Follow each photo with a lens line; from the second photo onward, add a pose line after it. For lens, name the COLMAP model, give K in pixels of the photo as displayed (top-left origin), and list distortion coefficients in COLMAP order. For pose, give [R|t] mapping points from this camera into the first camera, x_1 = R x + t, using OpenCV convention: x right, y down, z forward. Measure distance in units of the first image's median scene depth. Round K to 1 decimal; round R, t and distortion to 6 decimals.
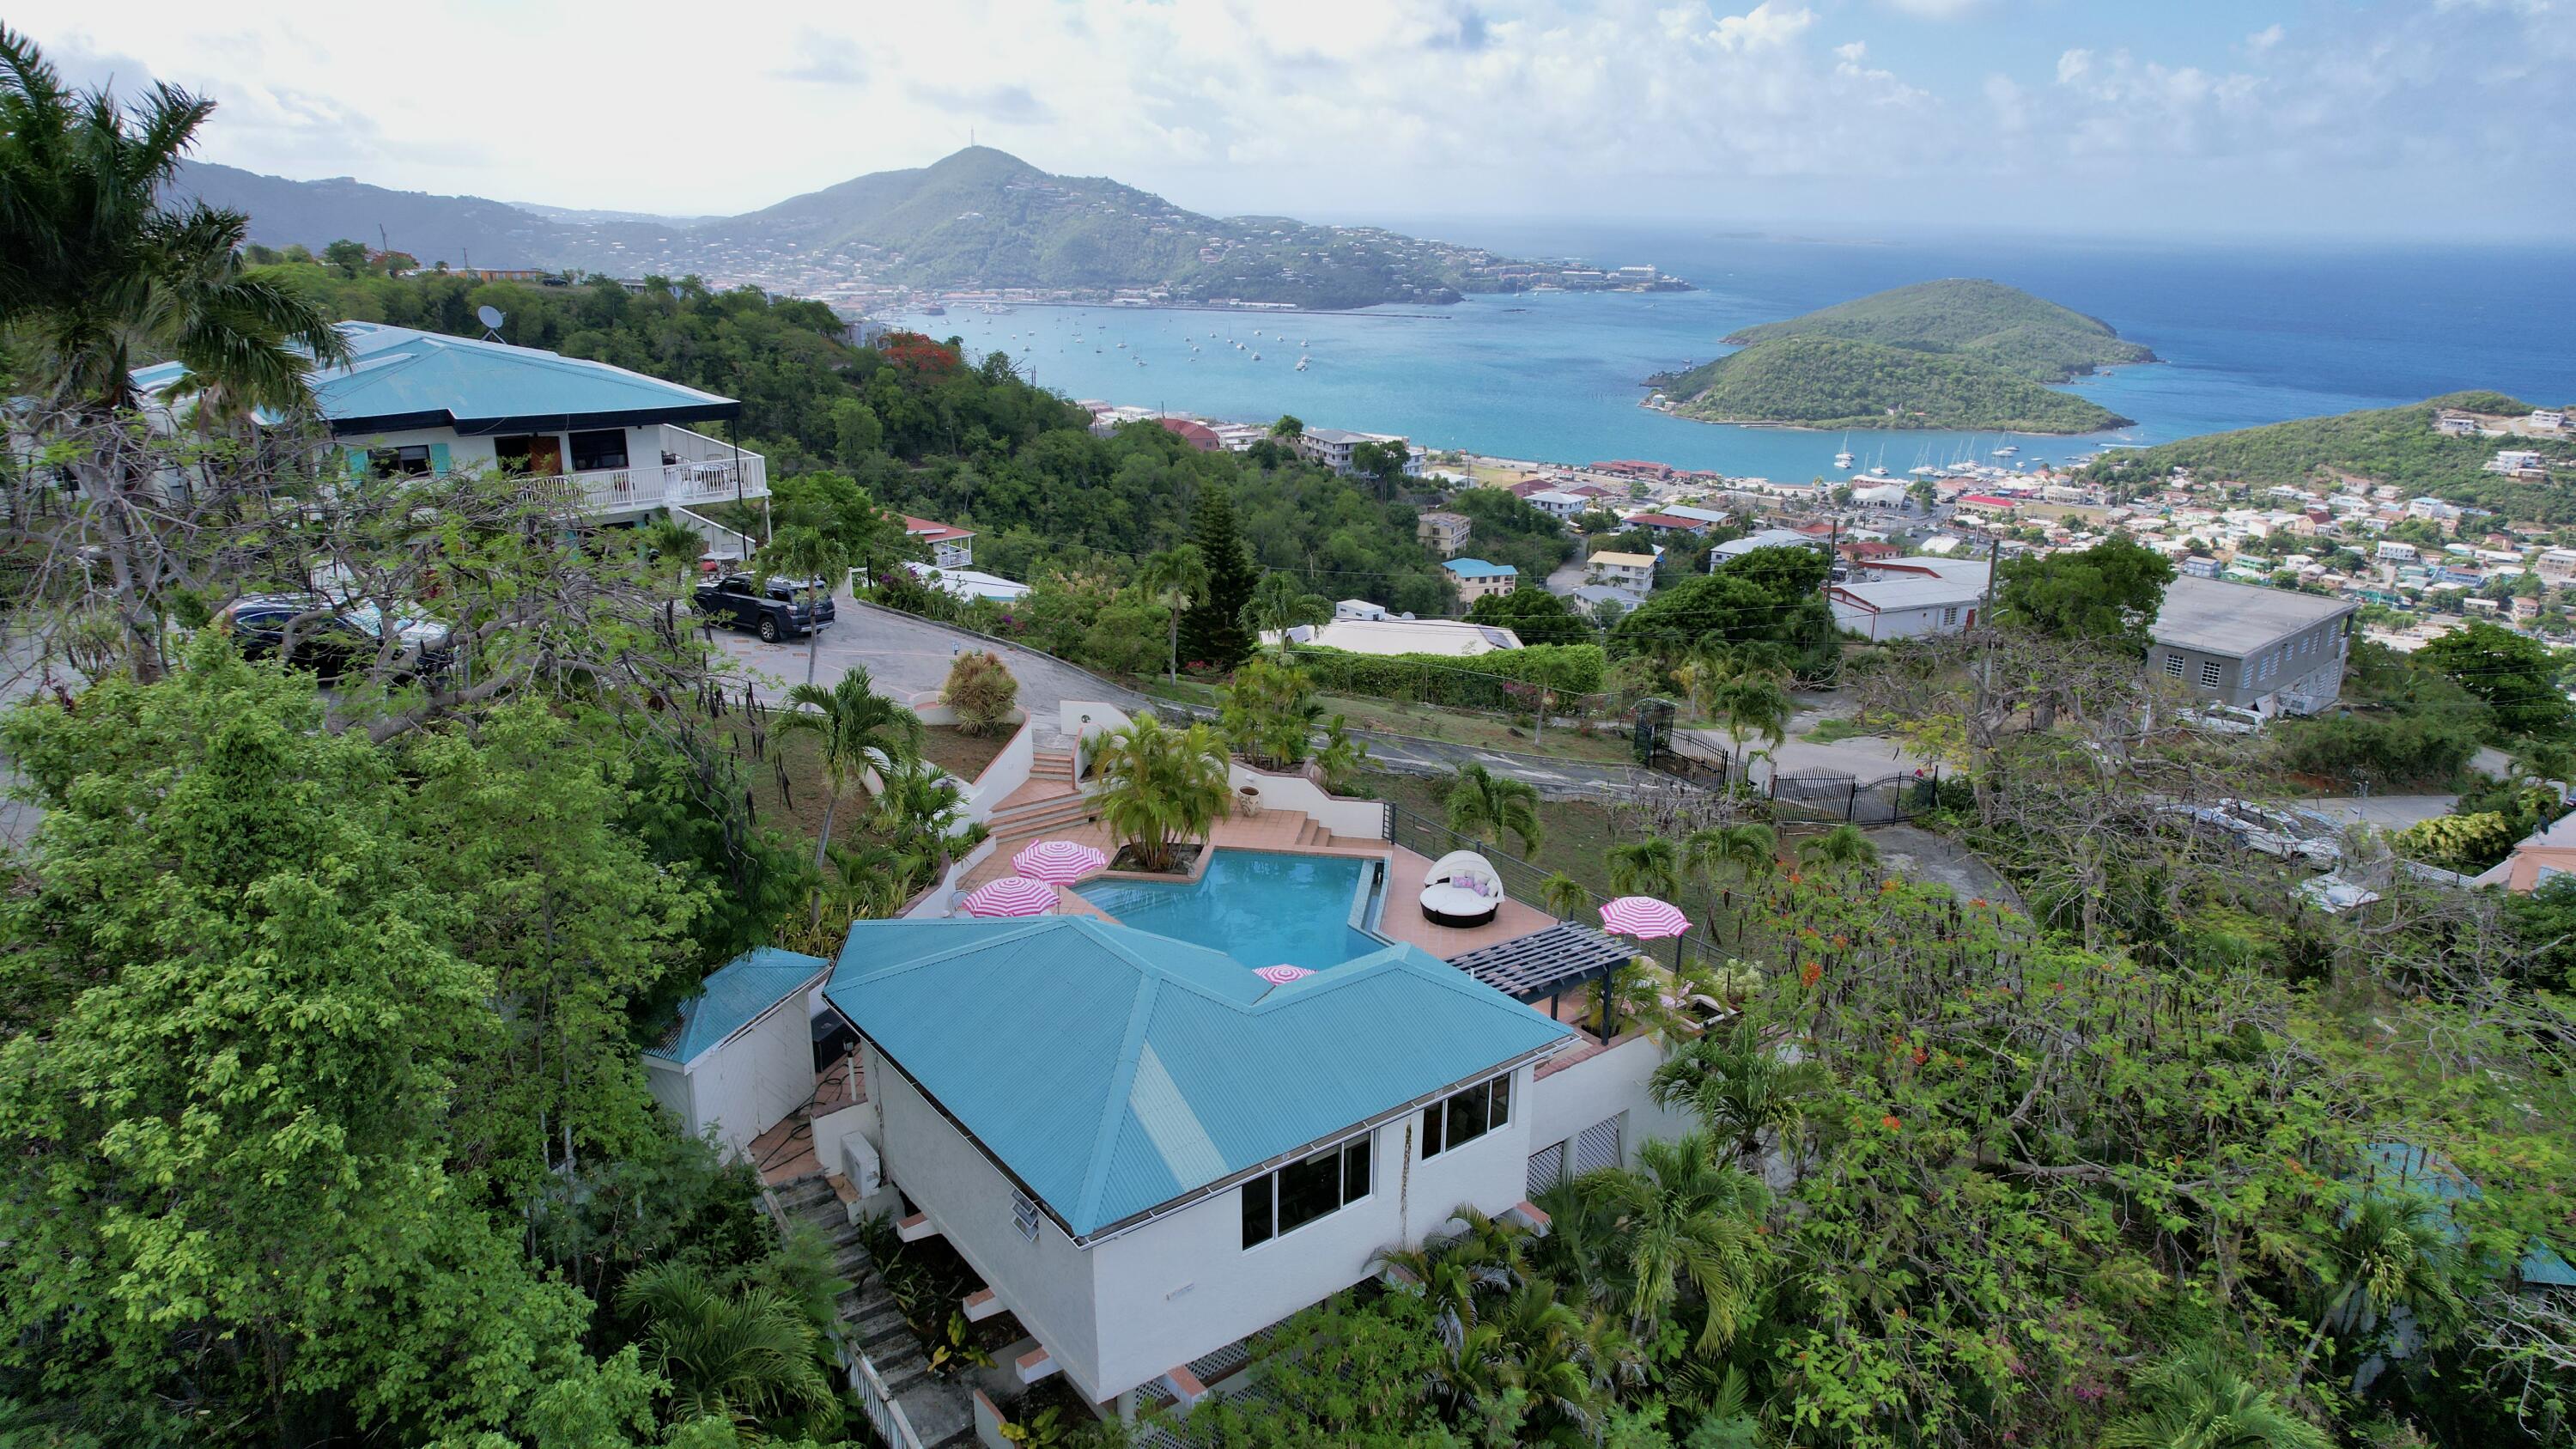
lens RADIAL K [[1630.6, 0, 1288.0], [0, 1630.6, 724.5], [0, 0, 1]] dist [-0.049185, -0.000888]
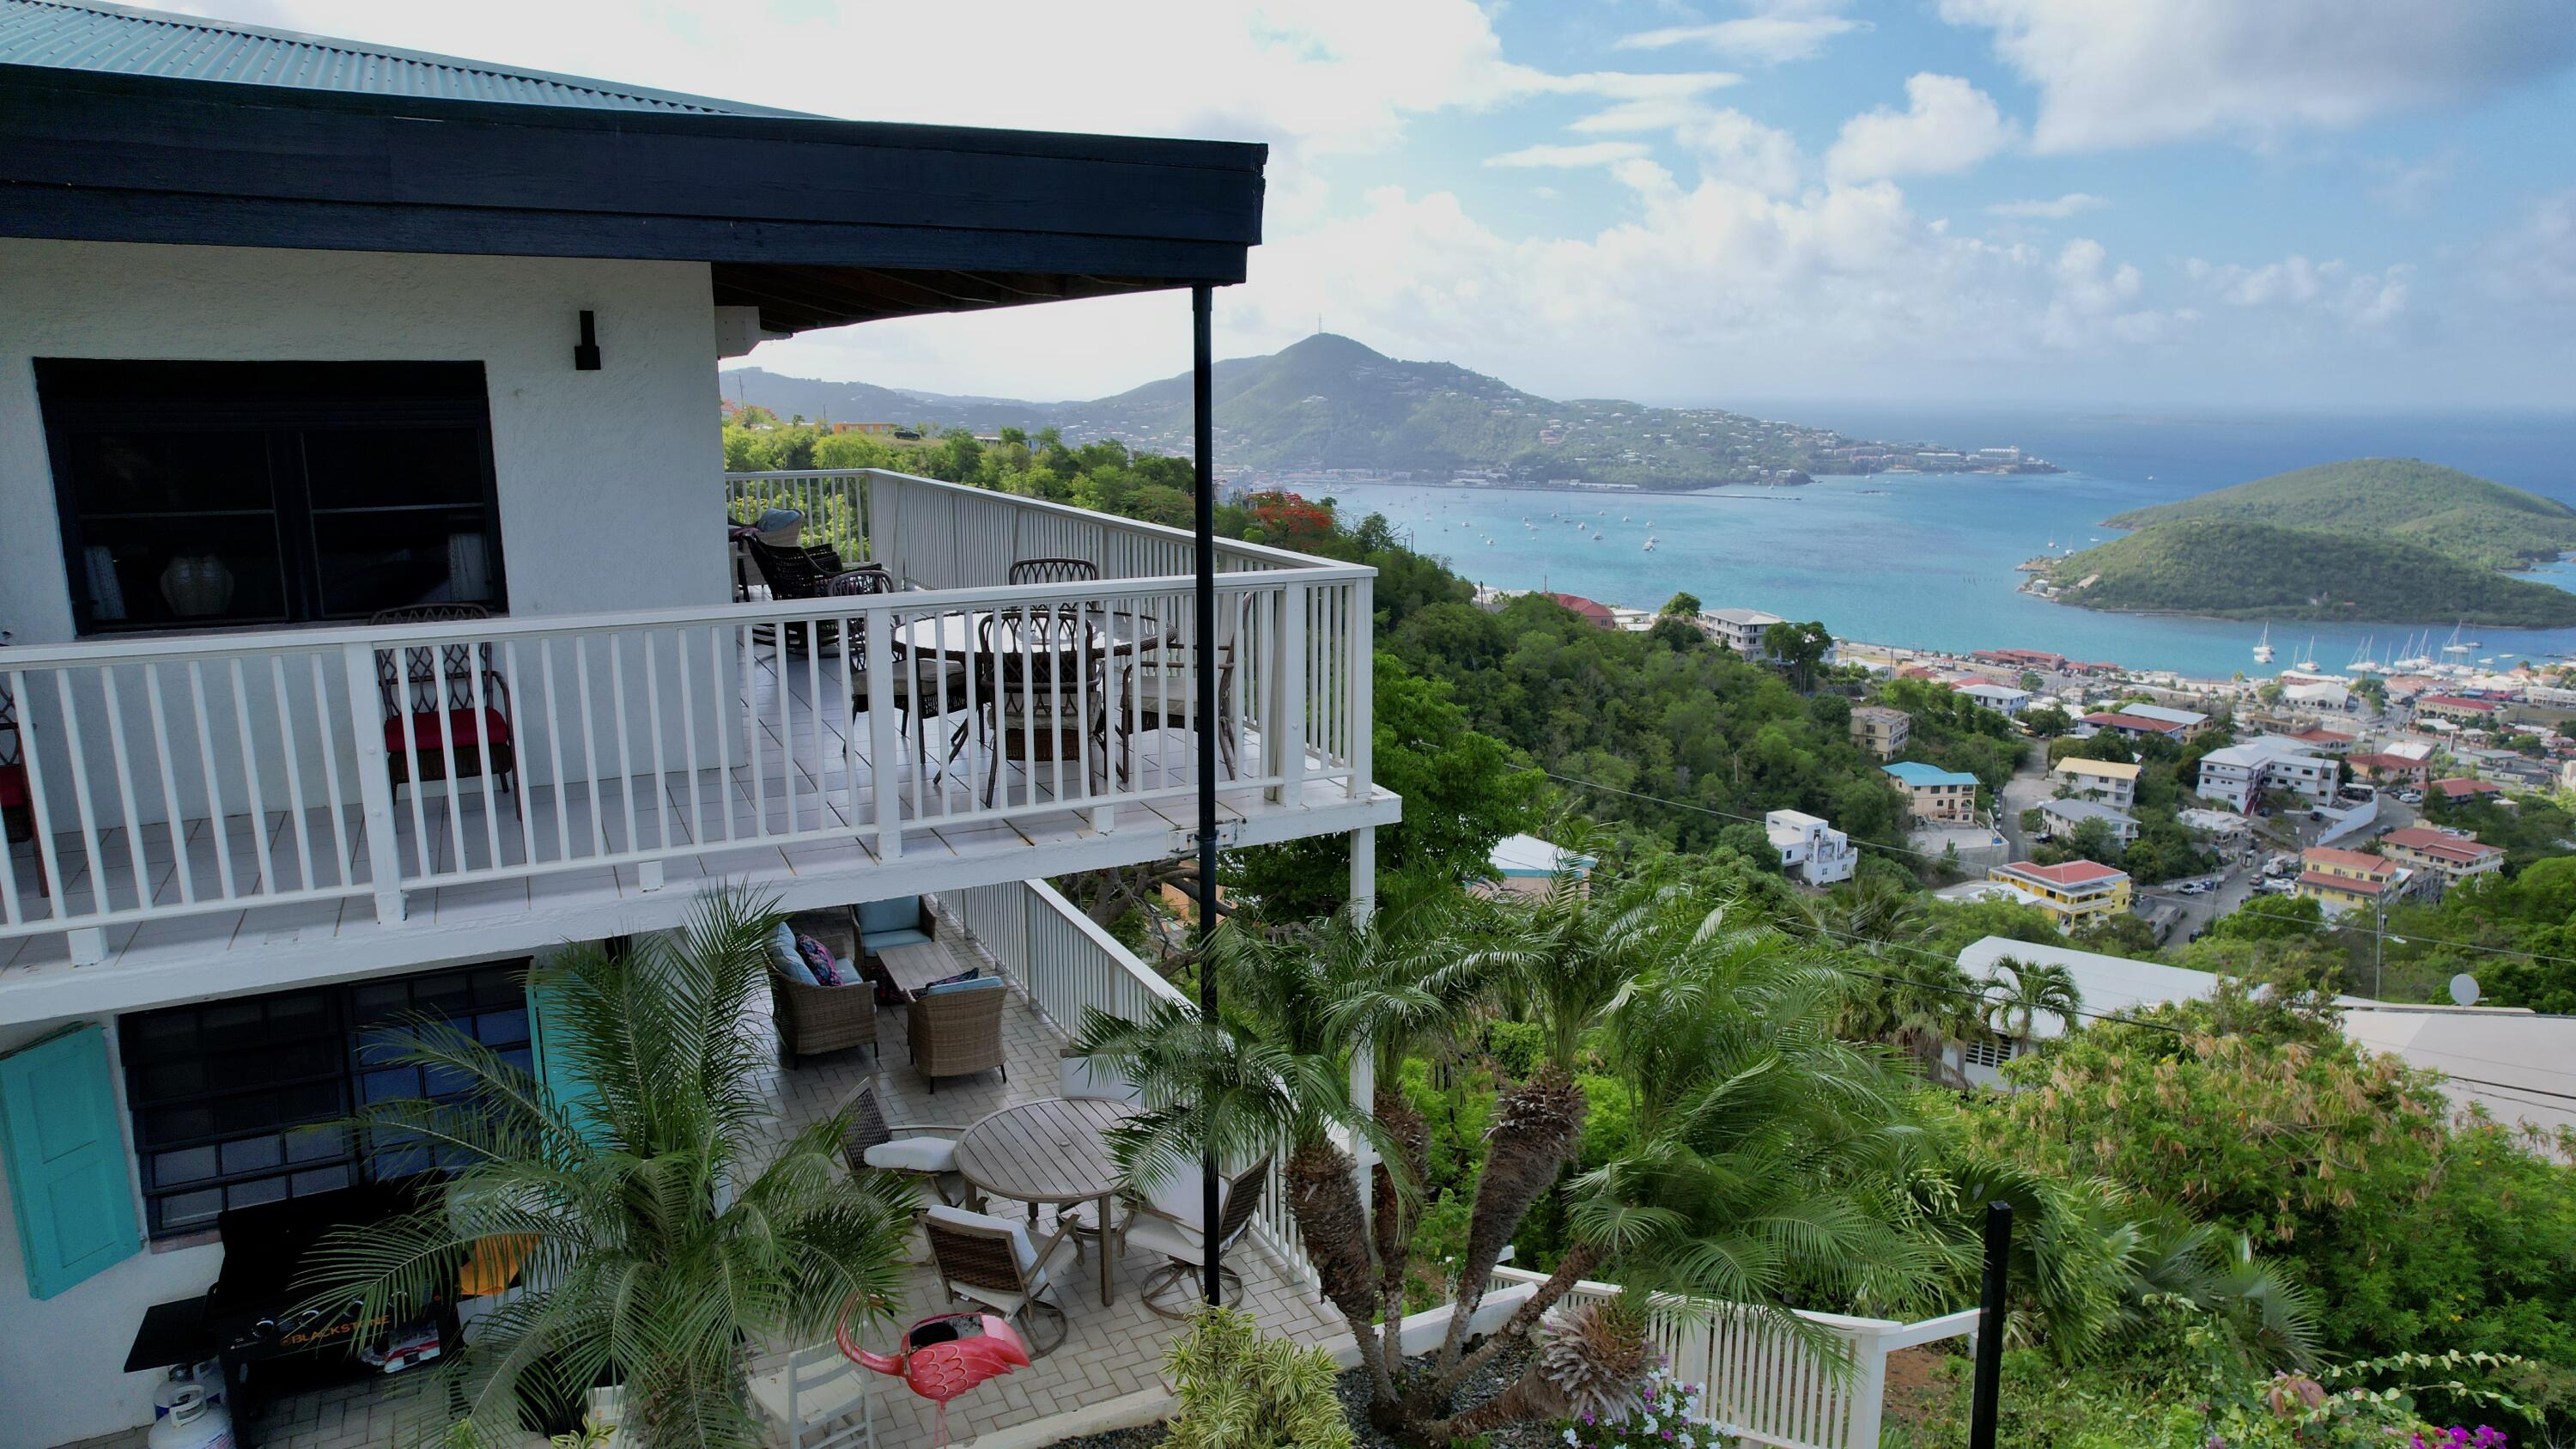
lens RADIAL K [[1620.1, 0, 1288.0], [0, 1620.1, 724.5], [0, 0, 1]] dist [-0.088051, 0.068561]
pose [[0.980450, 0.029082, -0.194605, -0.040283], [-0.049851, 0.993463, -0.102693, -0.017980], [0.190347, 0.110387, 0.975491, 0.113930]]
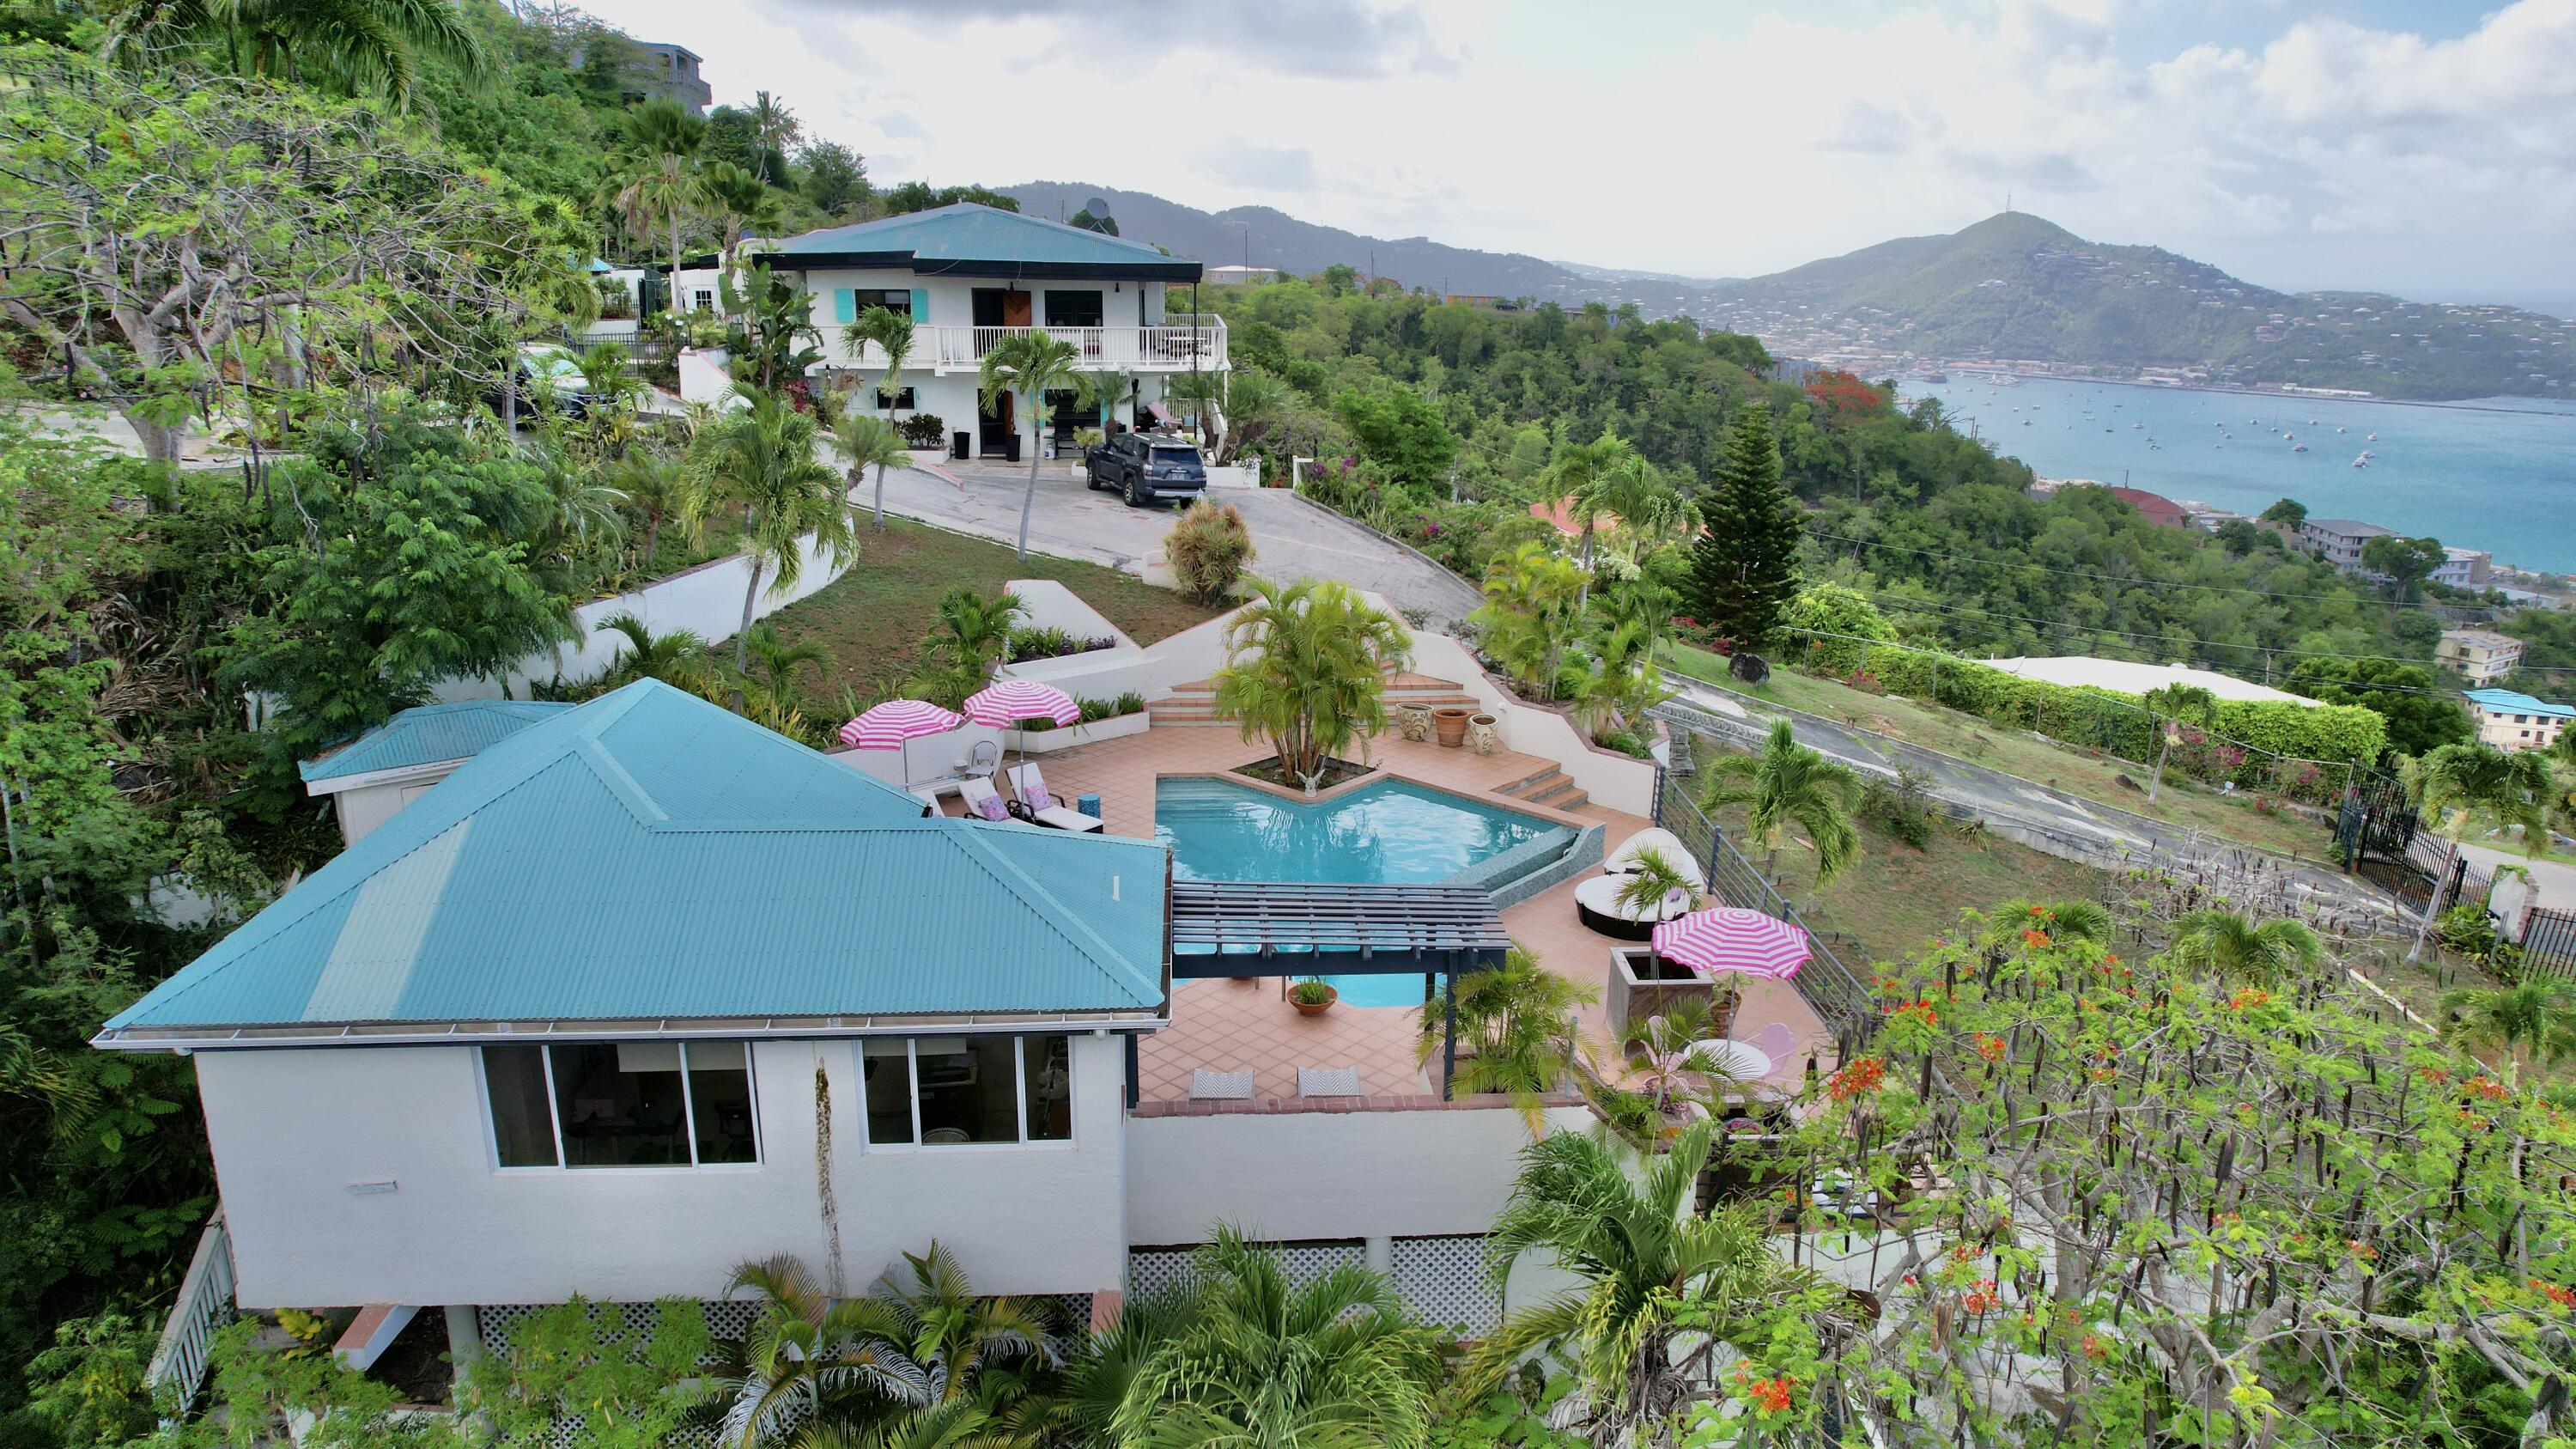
lens RADIAL K [[1620.1, 0, 1288.0], [0, 1620.1, 724.5], [0, 0, 1]] dist [-0.088051, 0.068561]
pose [[0.828056, 0.153919, -0.539103, 0.031359], [-0.173311, 0.984754, 0.014954, 0.005026], [0.533186, 0.081050, 0.842107, 0.035542]]
